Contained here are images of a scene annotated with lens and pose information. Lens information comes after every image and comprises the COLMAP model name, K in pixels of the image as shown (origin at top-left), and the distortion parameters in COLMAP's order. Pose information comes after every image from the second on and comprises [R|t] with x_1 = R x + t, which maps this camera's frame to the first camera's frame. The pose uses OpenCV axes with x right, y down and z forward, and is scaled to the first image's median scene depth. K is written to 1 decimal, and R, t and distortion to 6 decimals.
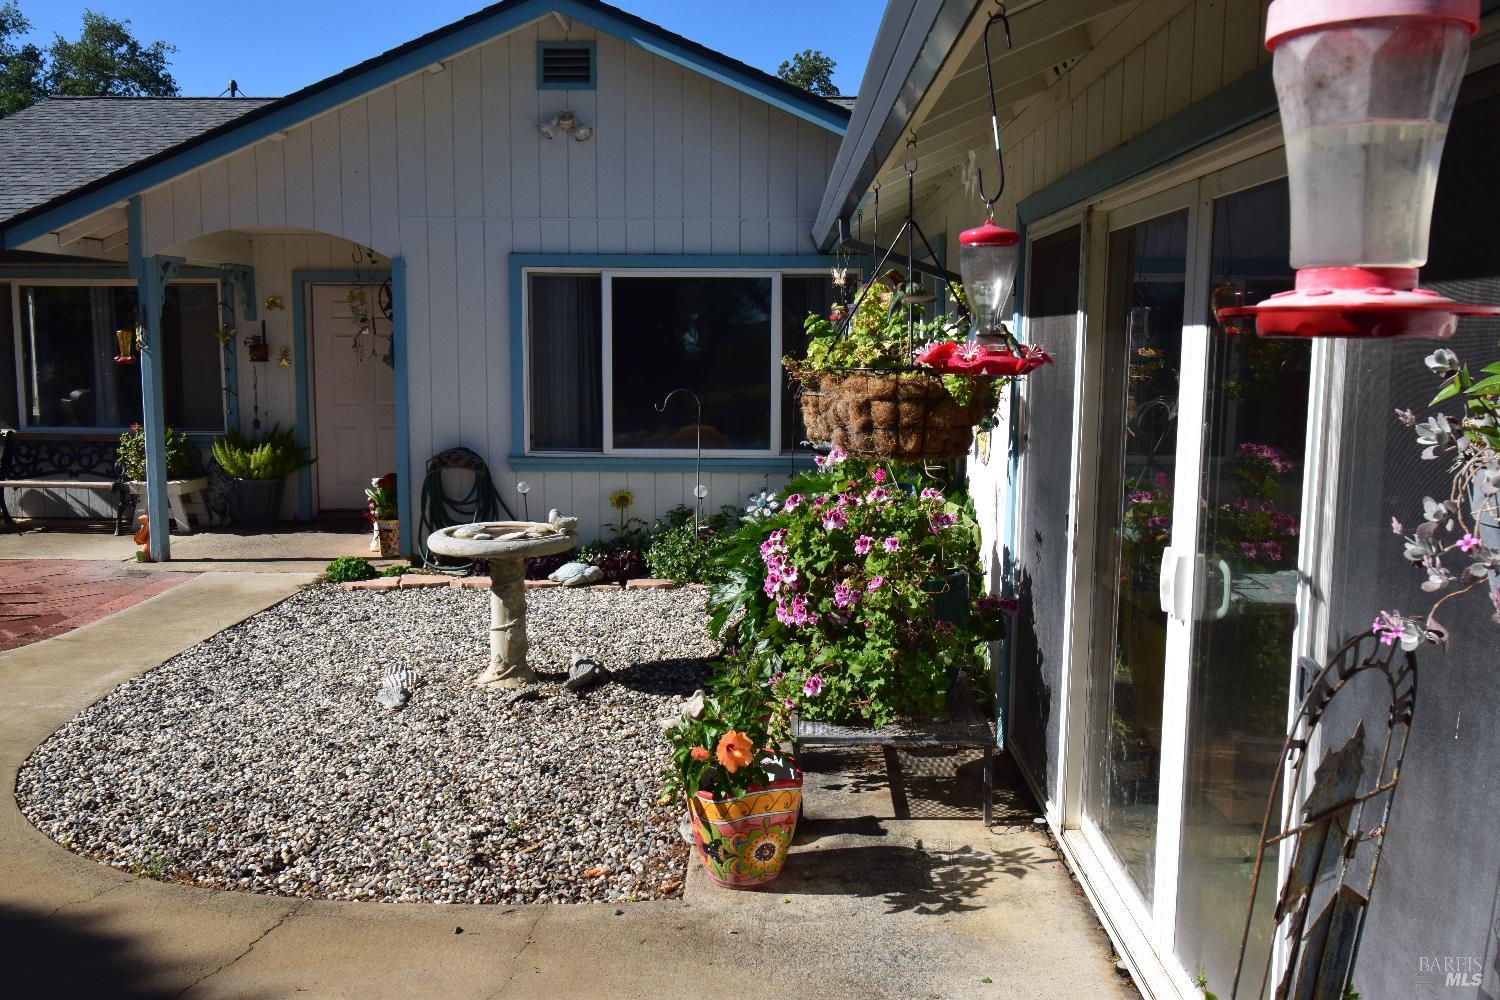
lens RADIAL K [[1295.1, 0, 745.7], [0, 1295.1, 496.4], [0, 0, 1]] dist [0.013282, 0.001793]
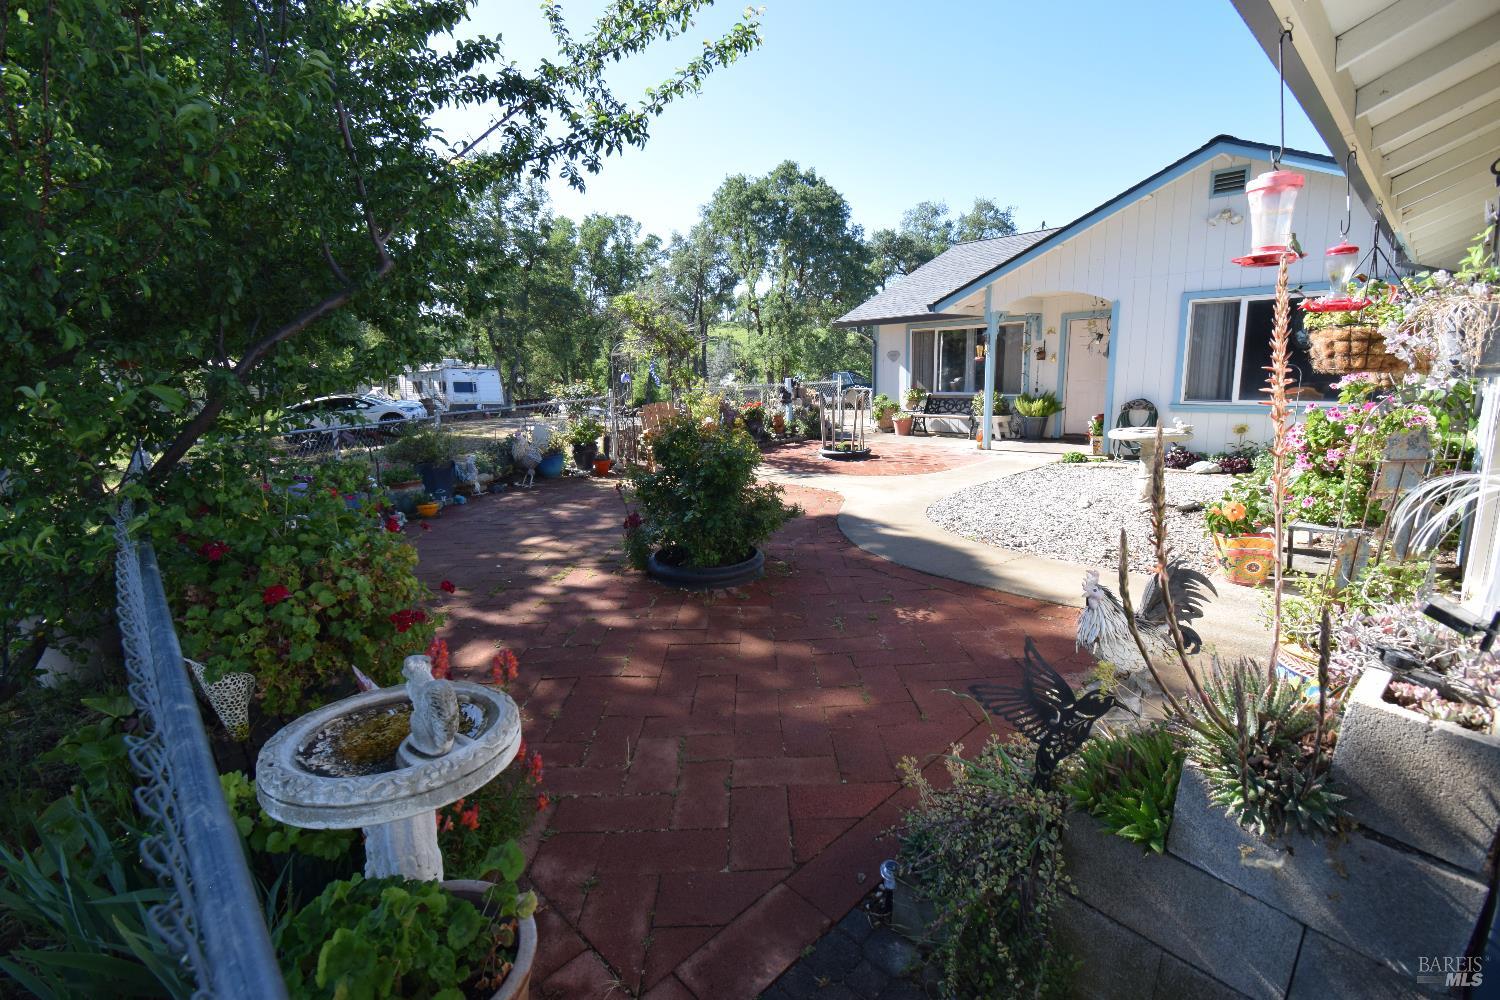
lens RADIAL K [[665.3, 0, 743.0], [0, 665.3, 491.3], [0, 0, 1]] dist [-0.001372, -0.010680]
pose [[0.710846, 0.102060, -0.695903, 0.054540], [-0.049258, 0.994211, 0.095494, 0.031091], [0.701620, -0.033603, 0.711758, -0.109975]]
